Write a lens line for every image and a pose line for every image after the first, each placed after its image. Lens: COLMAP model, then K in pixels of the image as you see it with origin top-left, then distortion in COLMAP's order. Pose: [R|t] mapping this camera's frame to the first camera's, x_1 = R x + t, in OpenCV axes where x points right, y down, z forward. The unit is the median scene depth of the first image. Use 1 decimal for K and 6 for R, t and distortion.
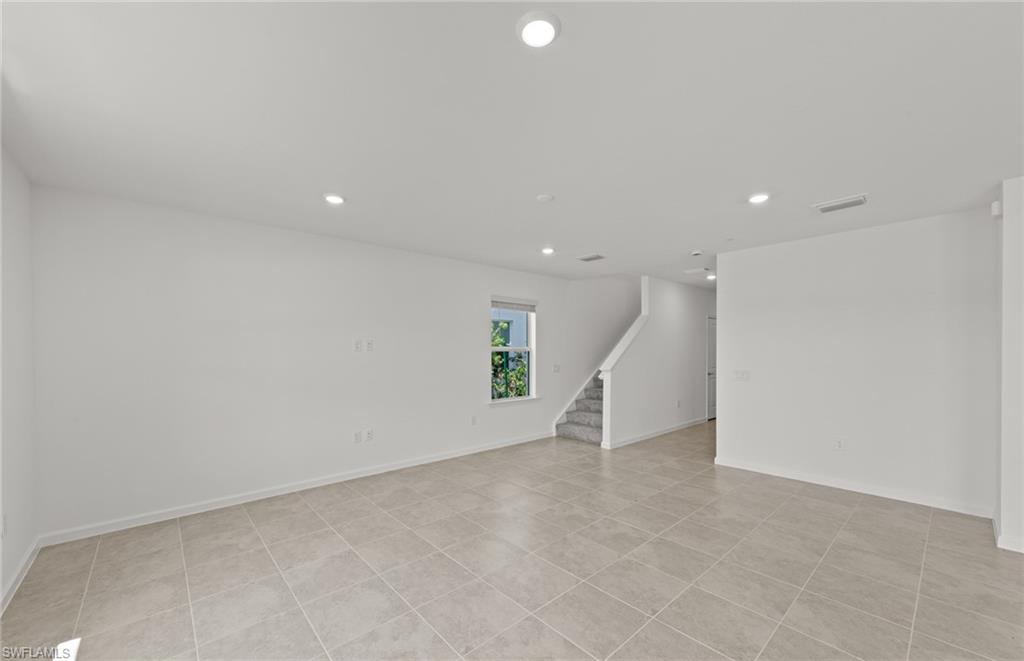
lens RADIAL K [[394.8, 0, 520.2], [0, 394.8, 334.6], [0, 0, 1]] dist [0.003369, -0.001058]
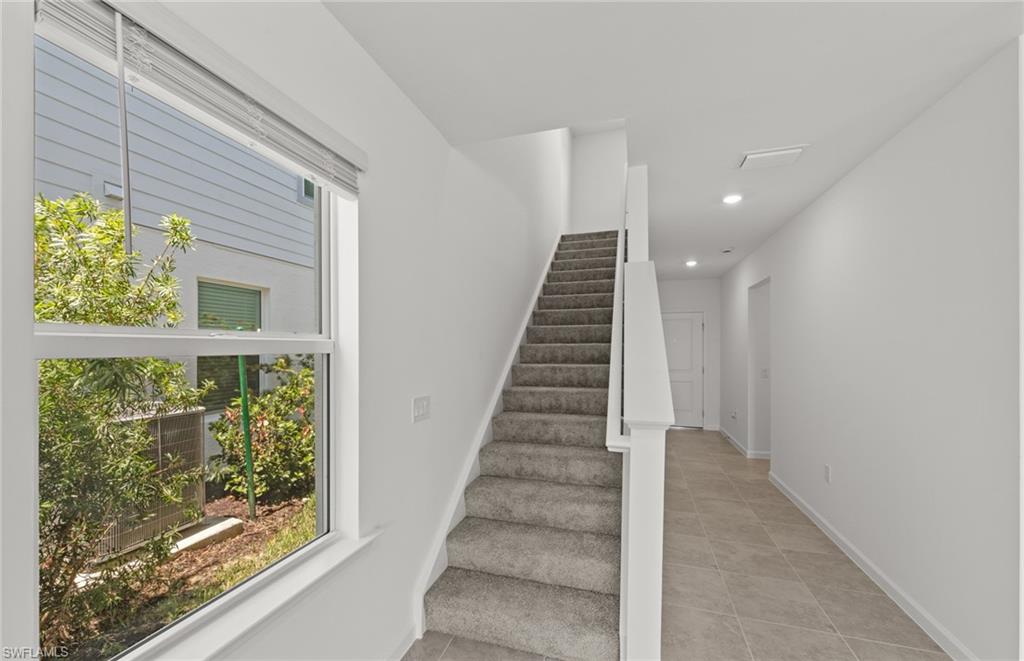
lens RADIAL K [[394.8, 0, 511.5], [0, 394.8, 347.2], [0, 0, 1]] dist [0.003369, -0.001058]
pose [[0.869503, -0.001859, 0.493925, 0.000404], [-0.016034, 0.999360, 0.031987, 0.040175], [-0.493668, -0.035733, 0.868916, 1.057352]]
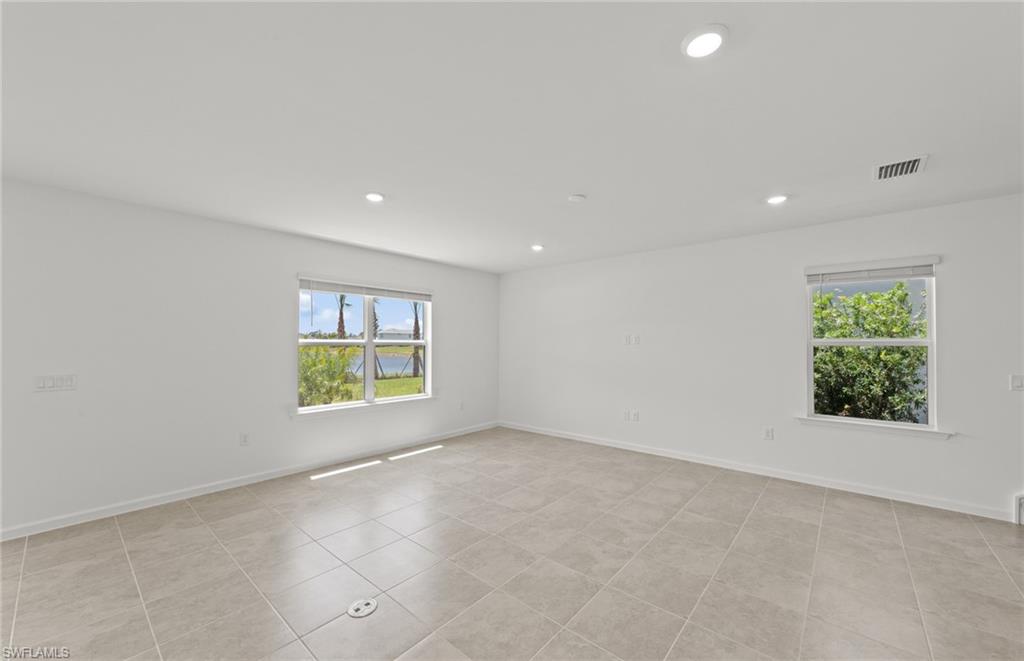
lens RADIAL K [[394.8, 0, 502.8], [0, 394.8, 337.7], [0, 0, 1]] dist [0.003369, -0.001058]
pose [[0.117058, -0.008131, -0.993092, 0.739039], [0.037623, 0.999285, -0.003747, 0.011616], [0.992412, -0.036924, 0.117280, 0.486996]]
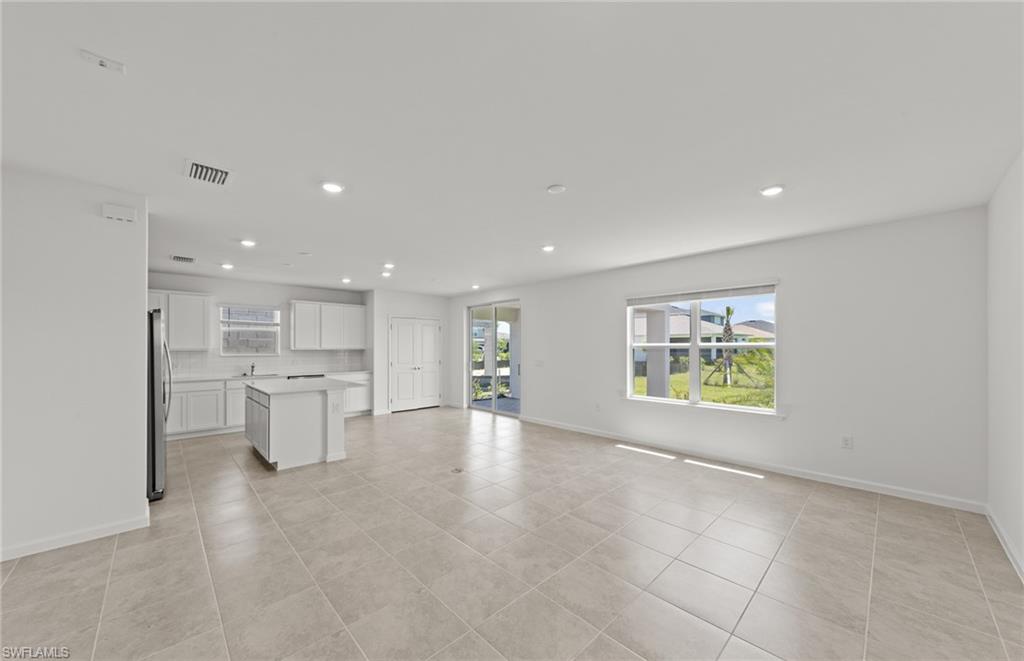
lens RADIAL K [[377.0, 0, 514.3], [0, 377.0, 340.8], [0, 0, 1]] dist [0.002158, 0.000166]
pose [[-0.999715, 0.004317, -0.023459, 0.128798], [0.005660, 0.998331, -0.057480, 0.053498], [0.023172, -0.057597, -0.998071, 1.337761]]
